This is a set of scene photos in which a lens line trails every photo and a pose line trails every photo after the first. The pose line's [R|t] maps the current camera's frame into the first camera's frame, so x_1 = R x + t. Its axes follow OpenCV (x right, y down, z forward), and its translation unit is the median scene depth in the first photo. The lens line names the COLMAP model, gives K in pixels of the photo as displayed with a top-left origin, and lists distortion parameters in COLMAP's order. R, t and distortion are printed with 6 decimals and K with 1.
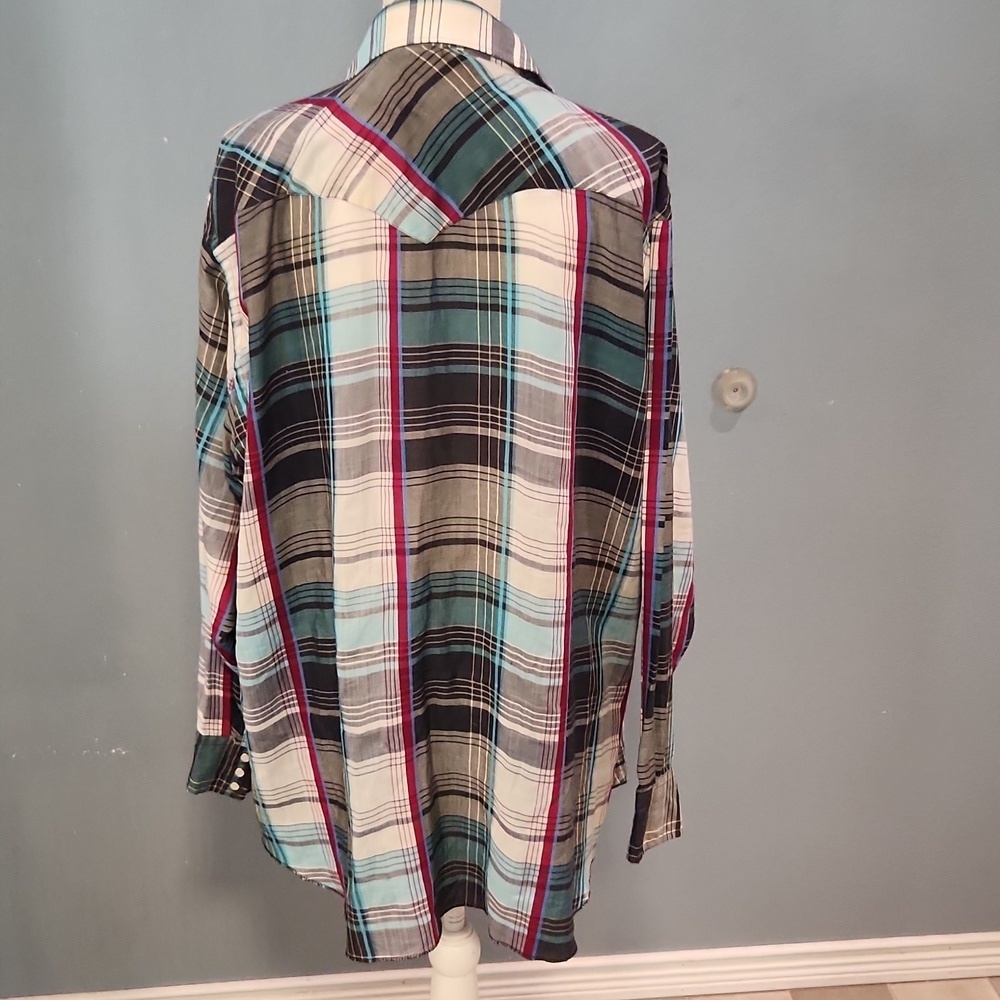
lens RADIAL K [[1413.4, 0, 500.0], [0, 1413.4, 500.0], [0, 0, 1]] dist [0.043564, -0.015126]
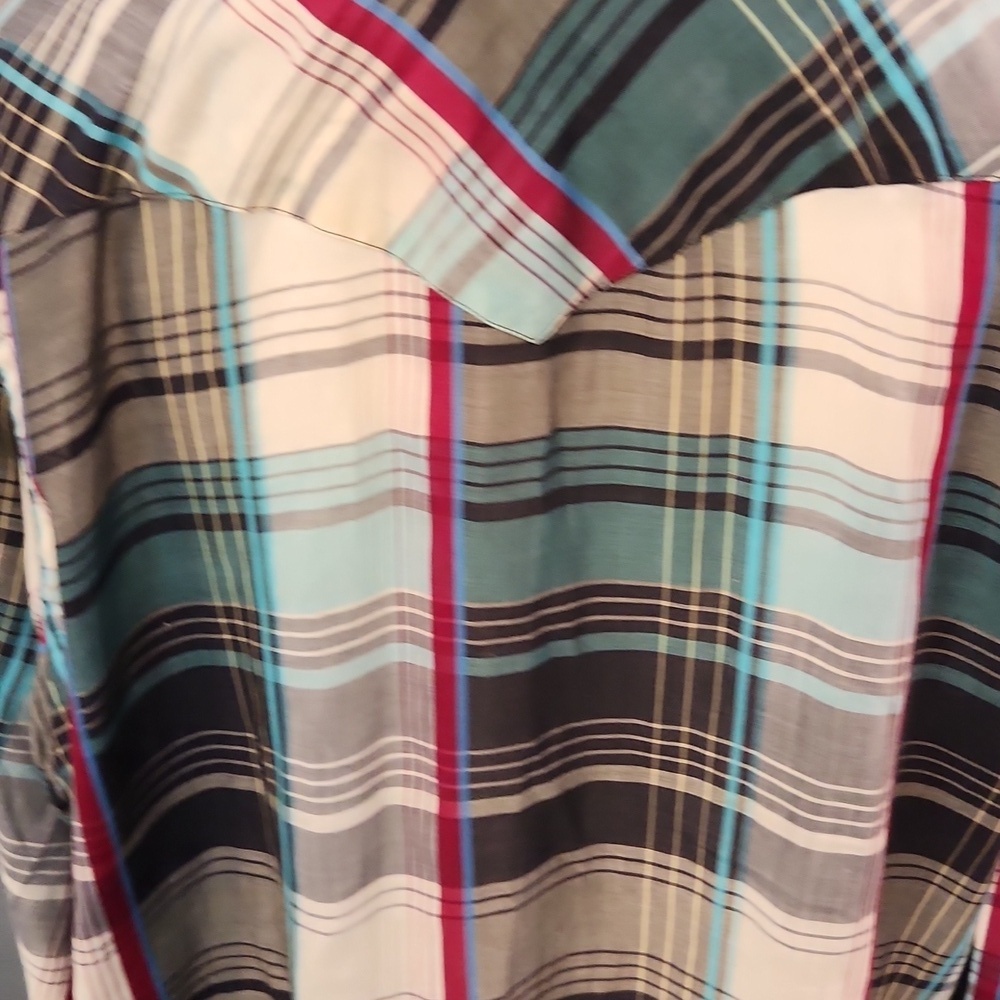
lens RADIAL K [[1413.4, 0, 500.0], [0, 1413.4, 500.0], [0, 0, 1]] dist [0.043564, -0.015126]
pose [[0.999438, -0.019478, 0.027293, -0.069538], [0.015928, 0.992063, 0.124731, -0.181945], [-0.029505, -0.124226, 0.991815, 0.630622]]
